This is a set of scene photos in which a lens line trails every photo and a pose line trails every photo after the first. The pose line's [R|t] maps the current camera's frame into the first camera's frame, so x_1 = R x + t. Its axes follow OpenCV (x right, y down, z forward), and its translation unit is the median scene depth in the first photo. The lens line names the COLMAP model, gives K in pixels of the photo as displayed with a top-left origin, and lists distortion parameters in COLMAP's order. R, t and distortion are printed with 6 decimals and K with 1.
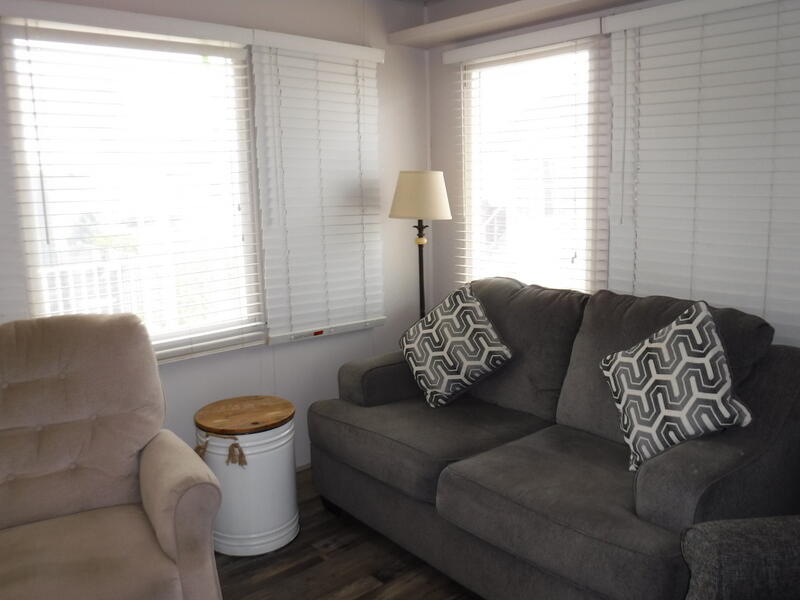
lens RADIAL K [[662.1, 0, 404.9], [0, 662.1, 292.7], [0, 0, 1]] dist [-0.086380, 0.037731]
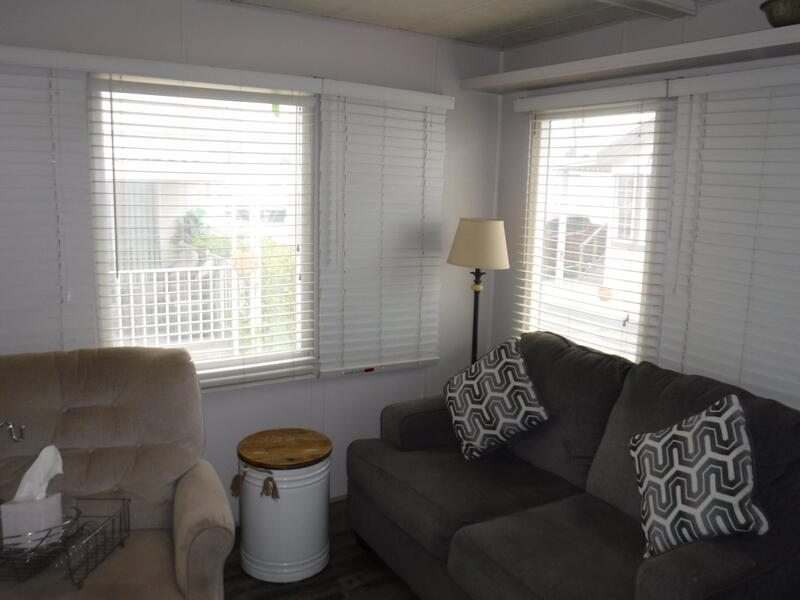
lens RADIAL K [[662.1, 0, 404.9], [0, 662.1, 292.7], [0, 0, 1]] dist [-0.086380, 0.037731]
pose [[0.985252, 0.075819, -0.153394, 0.086707], [-0.076421, 0.997074, 0.001974, -0.078032], [0.153095, 0.009778, 0.988163, -0.015511]]
